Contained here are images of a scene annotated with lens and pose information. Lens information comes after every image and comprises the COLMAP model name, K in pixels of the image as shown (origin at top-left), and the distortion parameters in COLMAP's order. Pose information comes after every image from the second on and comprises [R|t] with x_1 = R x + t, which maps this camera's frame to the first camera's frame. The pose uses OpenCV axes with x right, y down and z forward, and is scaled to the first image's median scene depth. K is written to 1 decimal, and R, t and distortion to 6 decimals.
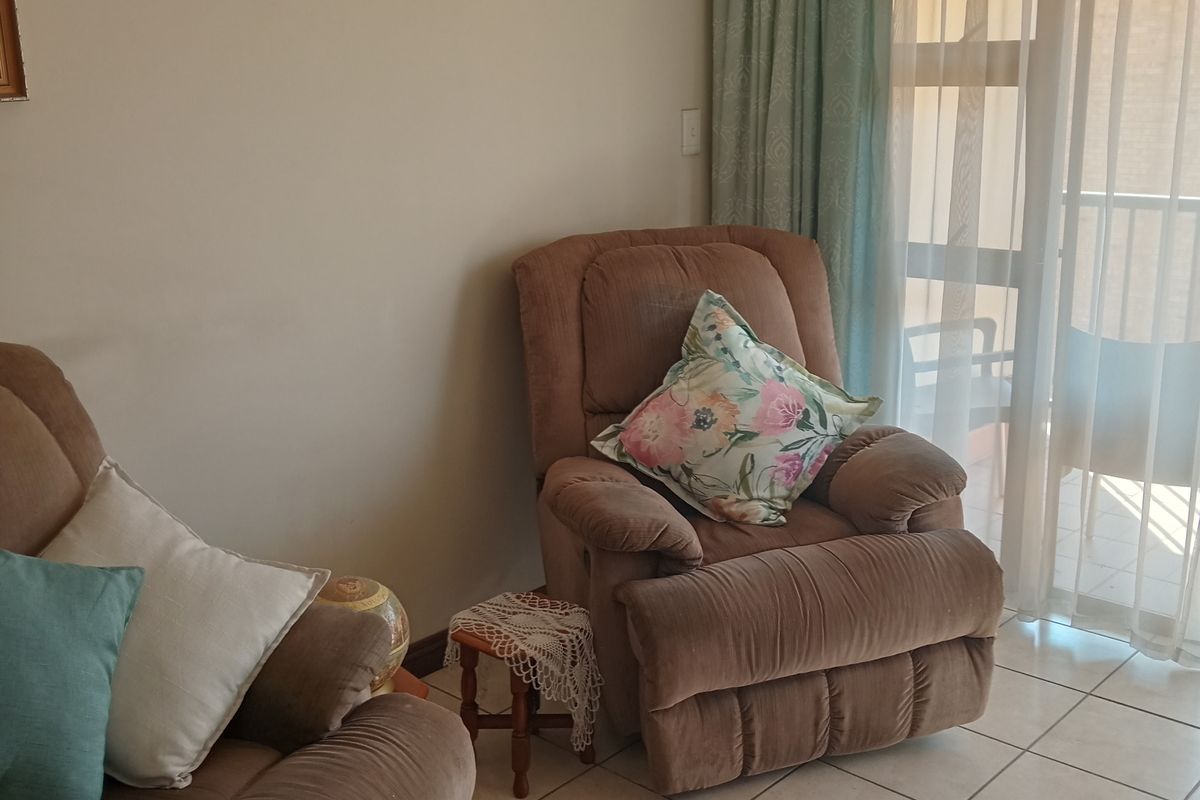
lens RADIAL K [[1299.7, 0, 600.0], [0, 1299.7, 400.0], [0, 0, 1]] dist [0.102160, -0.435937]
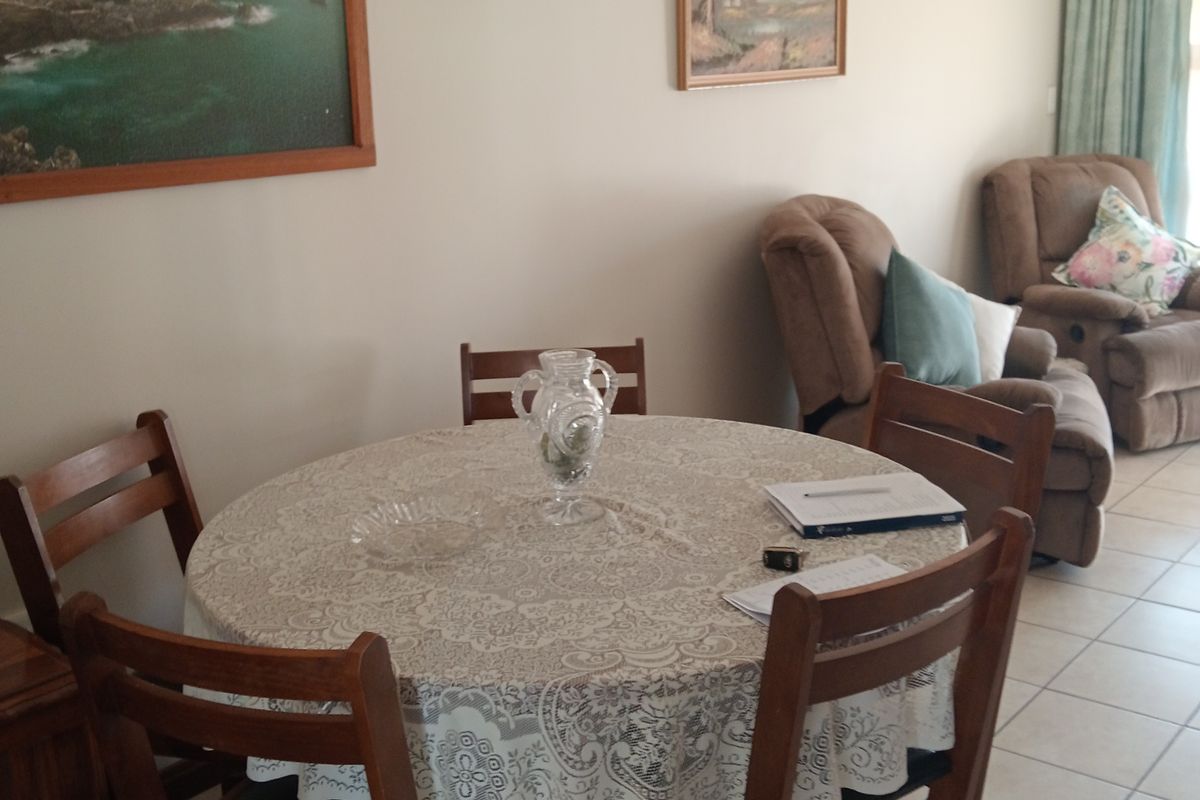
lens RADIAL K [[1299.7, 0, 600.0], [0, 1299.7, 400.0], [0, 0, 1]] dist [0.102160, -0.435937]
pose [[0.998734, -0.029020, 0.041082, -0.688399], [0.029468, 0.999512, -0.010330, 0.201429], [-0.040762, 0.011527, 0.999102, -0.708121]]
